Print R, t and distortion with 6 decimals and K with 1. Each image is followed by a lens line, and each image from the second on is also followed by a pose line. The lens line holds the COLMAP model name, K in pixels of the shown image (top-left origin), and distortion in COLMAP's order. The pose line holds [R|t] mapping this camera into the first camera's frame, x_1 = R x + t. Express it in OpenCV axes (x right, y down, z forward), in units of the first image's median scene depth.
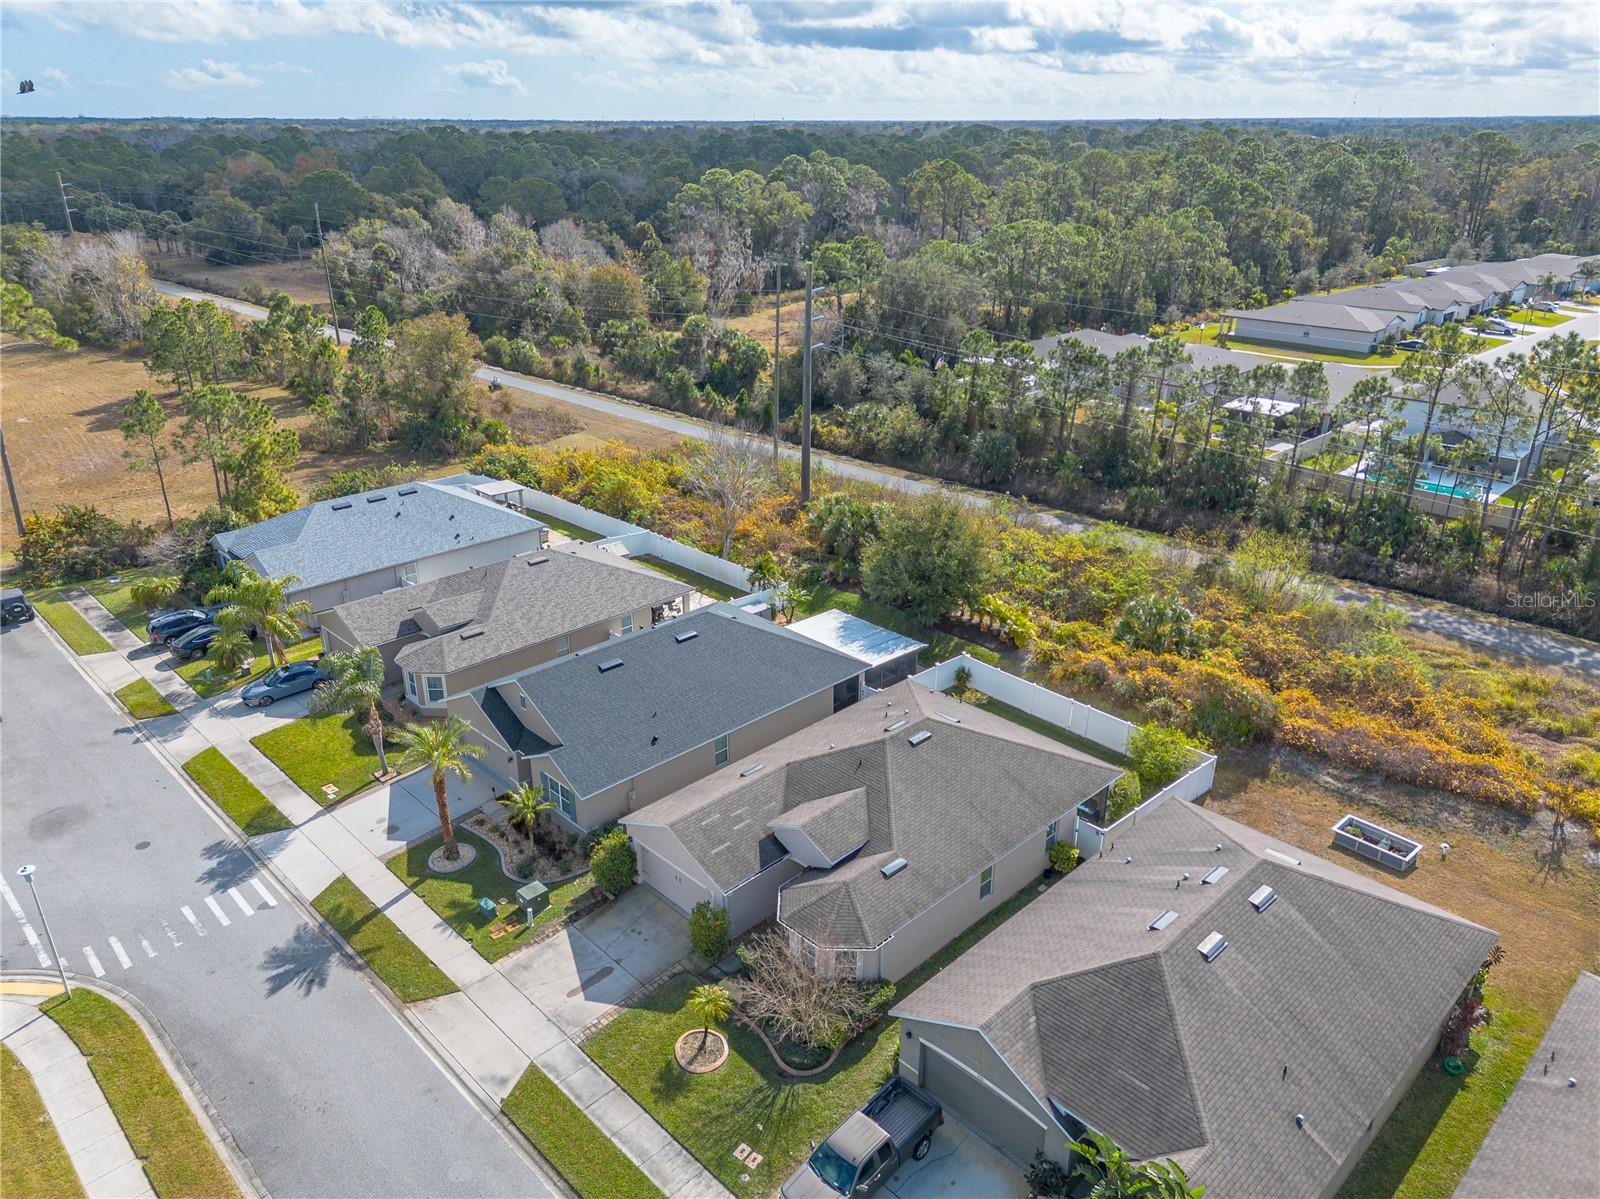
lens RADIAL K [[1128.6, 0, 802.3], [0, 1128.6, 606.2], [0, 0, 1]] dist [0.063351, -0.052651]
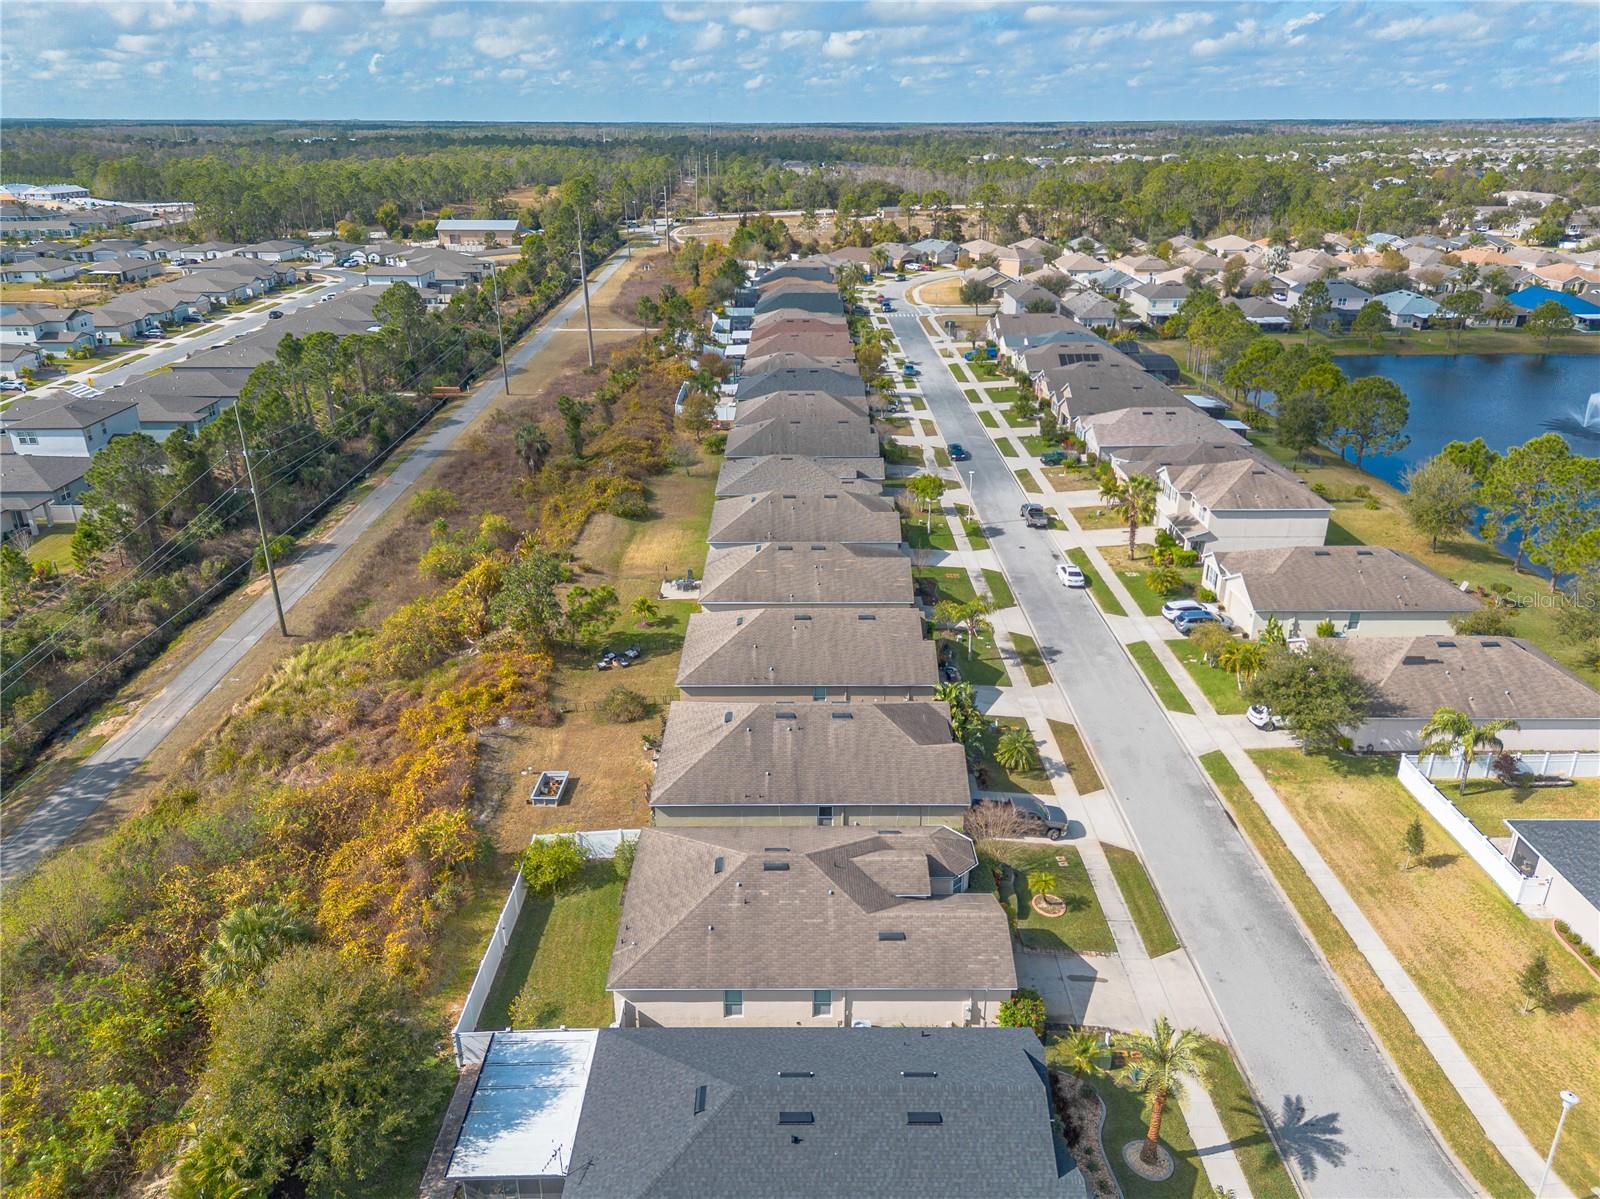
lens RADIAL K [[1128.6, 0, 795.6], [0, 1128.6, 602.9], [0, 0, 1]] dist [0.063351, -0.052651]
pose [[-0.714105, -0.272229, 0.644939, -0.592545], [0.275227, 0.737918, 0.616219, -0.785180], [-0.643665, 0.617550, -0.452026, 1.352442]]
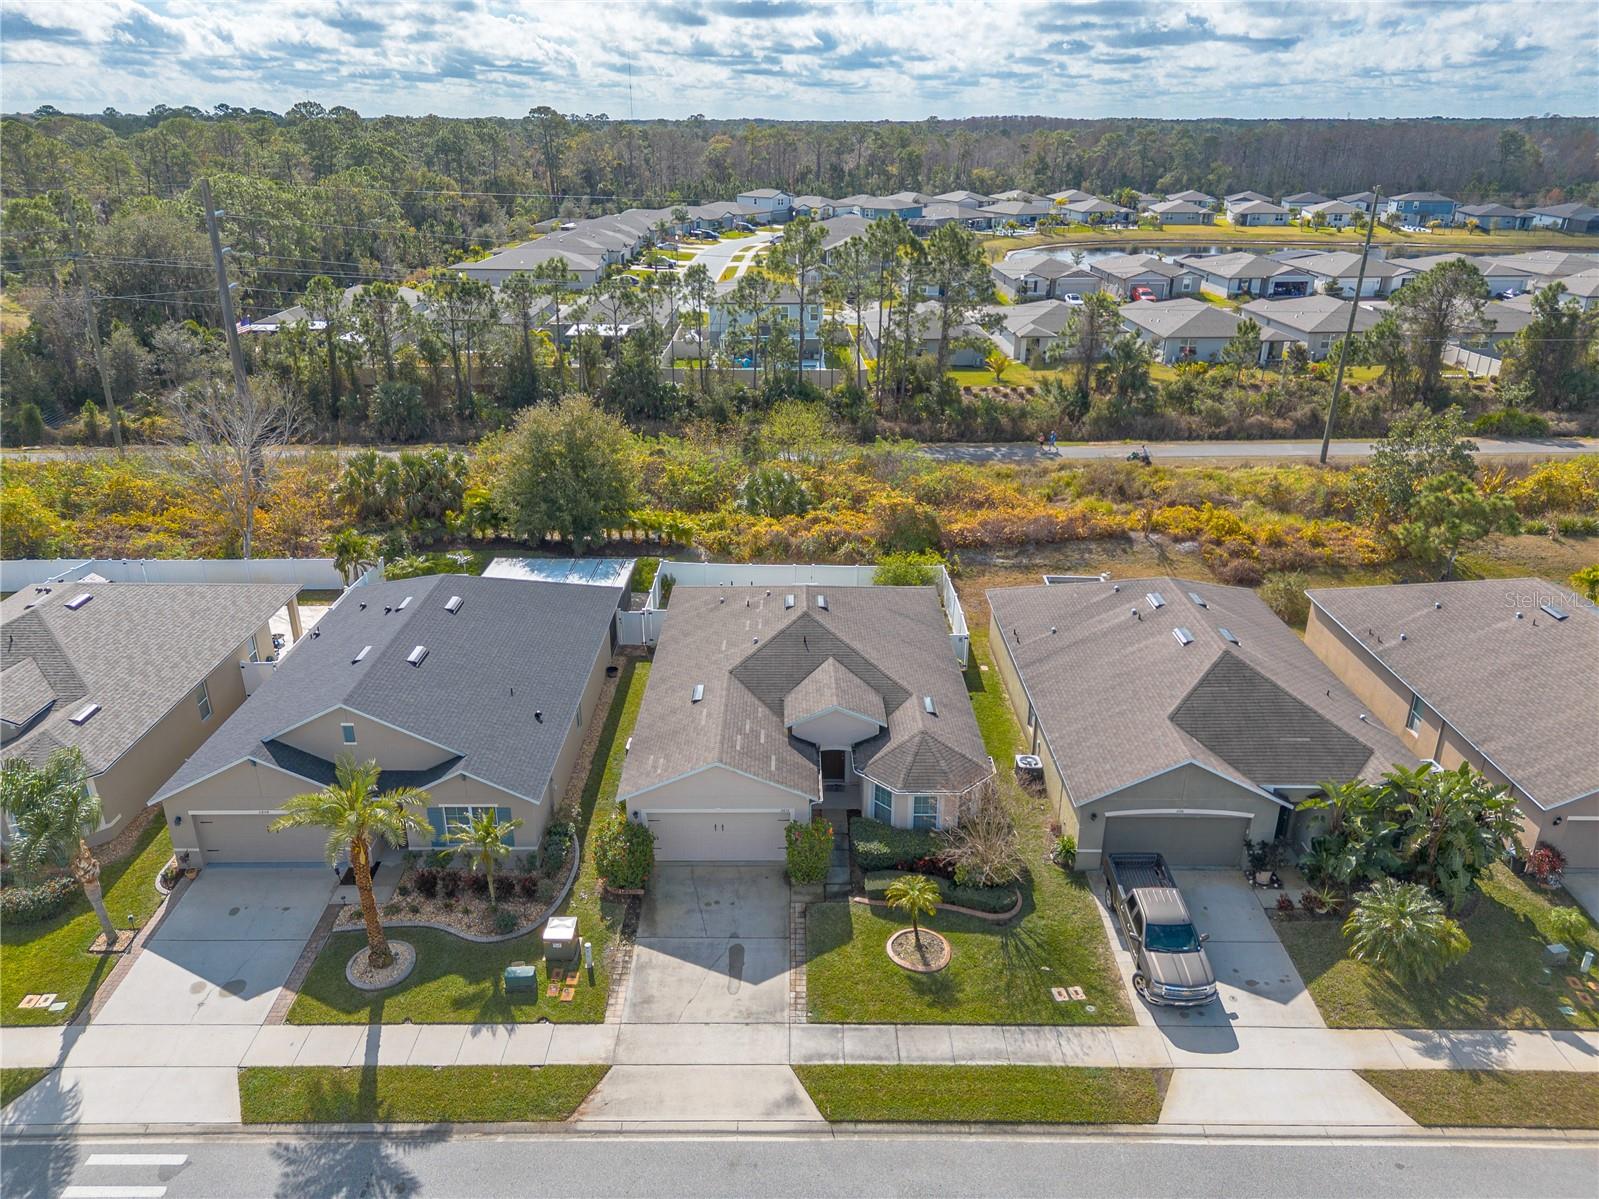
lens RADIAL K [[1127.9, 0, 799.4], [0, 1127.9, 583.7], [0, 0, 1]] dist [0.063351, -0.052651]
pose [[0.699673, -0.267606, 0.662454, -0.535791], [0.279118, 0.955902, 0.091348, 0.009074], [-0.657686, 0.120989, 0.743512, 0.299511]]
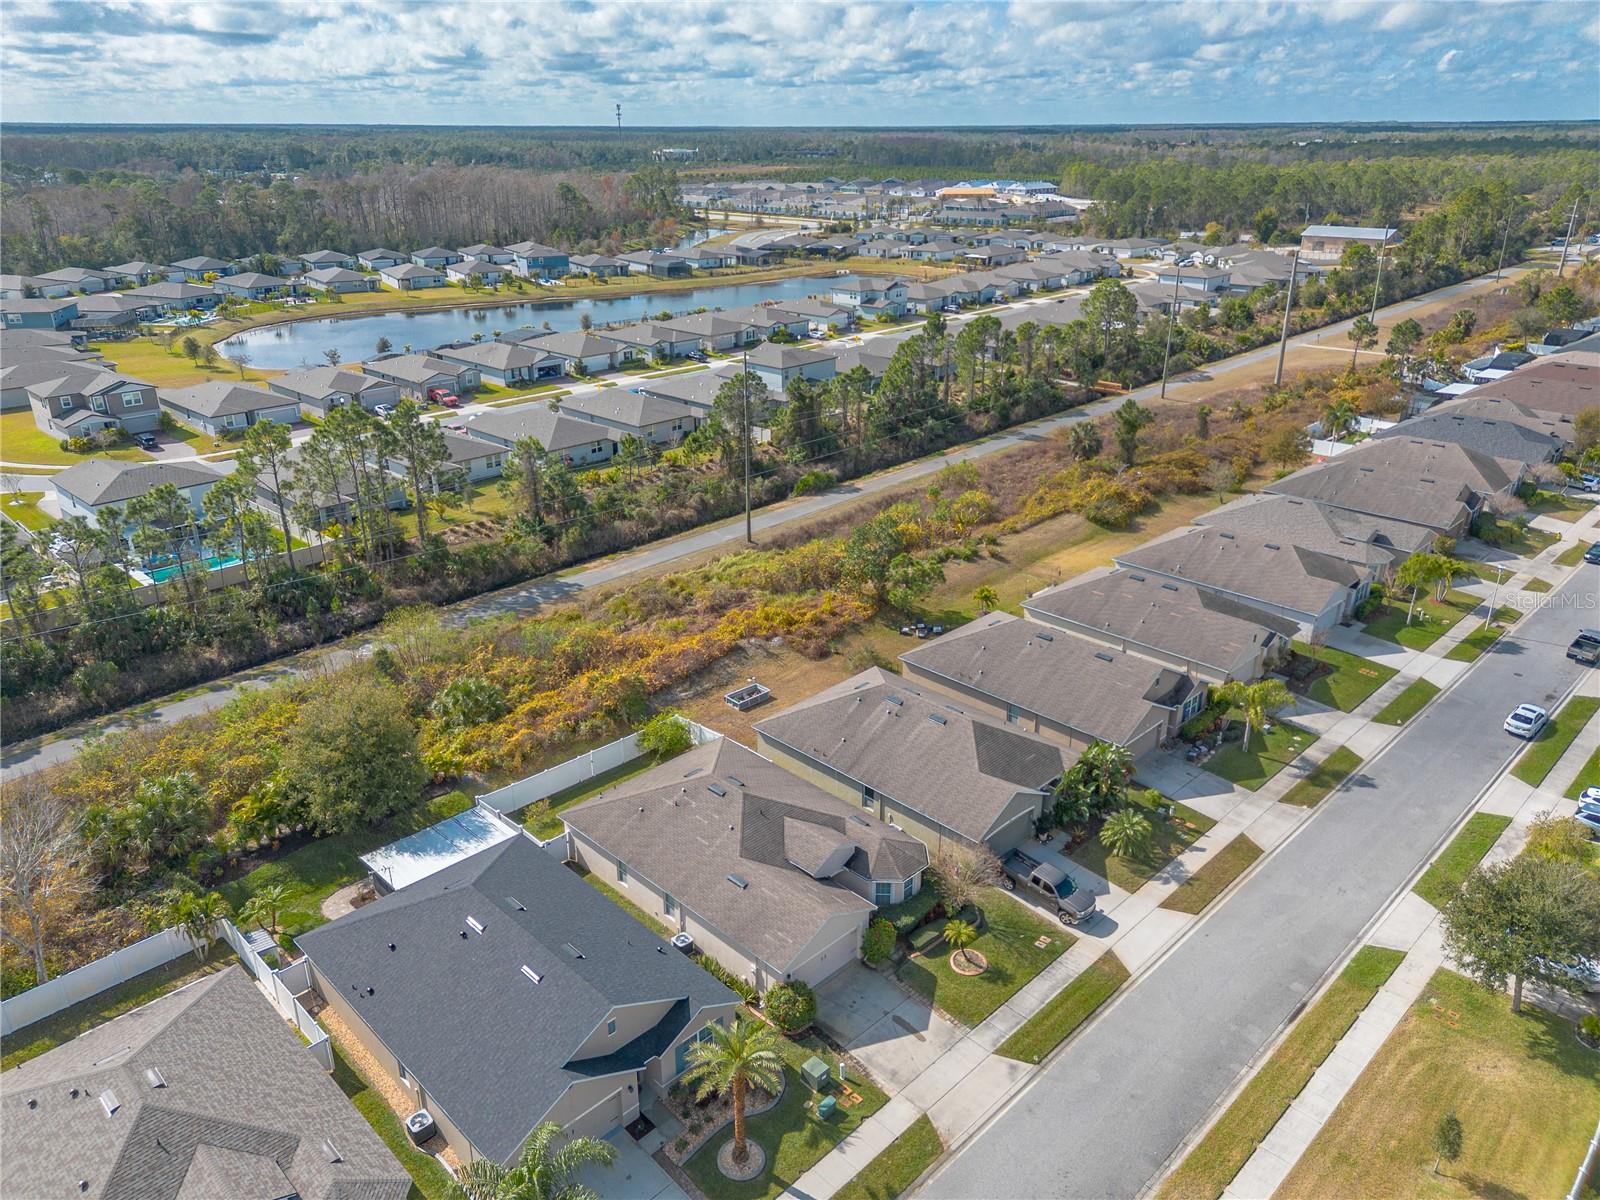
lens RADIAL K [[1128.6, 0, 794.6], [0, 1128.6, 600.4], [0, 0, 1]] dist [0.063351, -0.052651]
pose [[-0.002827, -0.384933, 0.922940, -1.020324], [0.394633, 0.847607, 0.354723, -0.497086], [-0.918835, 0.365225, 0.149511, 0.660206]]
